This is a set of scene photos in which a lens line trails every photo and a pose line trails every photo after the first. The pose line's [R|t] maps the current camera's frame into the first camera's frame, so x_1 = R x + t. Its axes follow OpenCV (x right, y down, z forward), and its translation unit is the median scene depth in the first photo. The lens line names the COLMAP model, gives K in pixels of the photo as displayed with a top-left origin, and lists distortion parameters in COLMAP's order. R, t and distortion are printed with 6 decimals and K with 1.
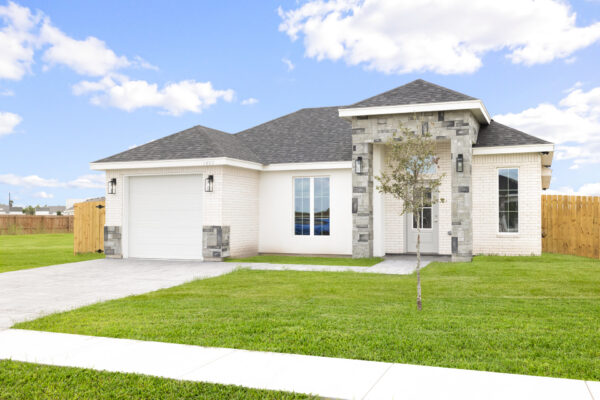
lens RADIAL K [[595.1, 0, 300.1], [0, 595.1, 200.2], [0, 0, 1]] dist [0.001156, 0.000000]
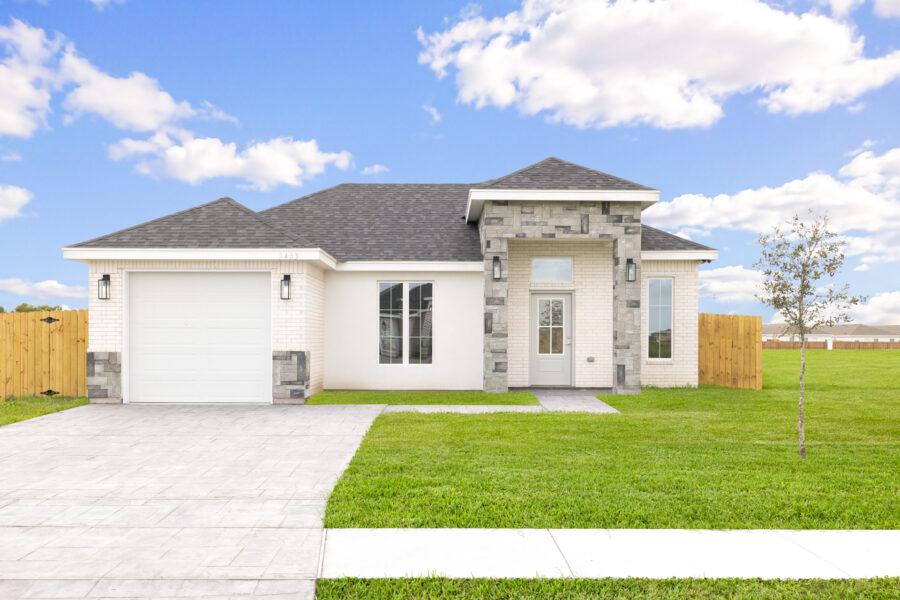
lens RADIAL K [[794.0, 0, 447.2], [0, 794.0, 328.4], [0, 0, 1]] dist [0.006761, 0.004065]
pose [[0.927109, 0.008275, 0.374700, -0.319698], [-0.014382, 0.999805, 0.013506, 0.003536], [-0.374515, -0.017911, 0.927048, 0.113598]]
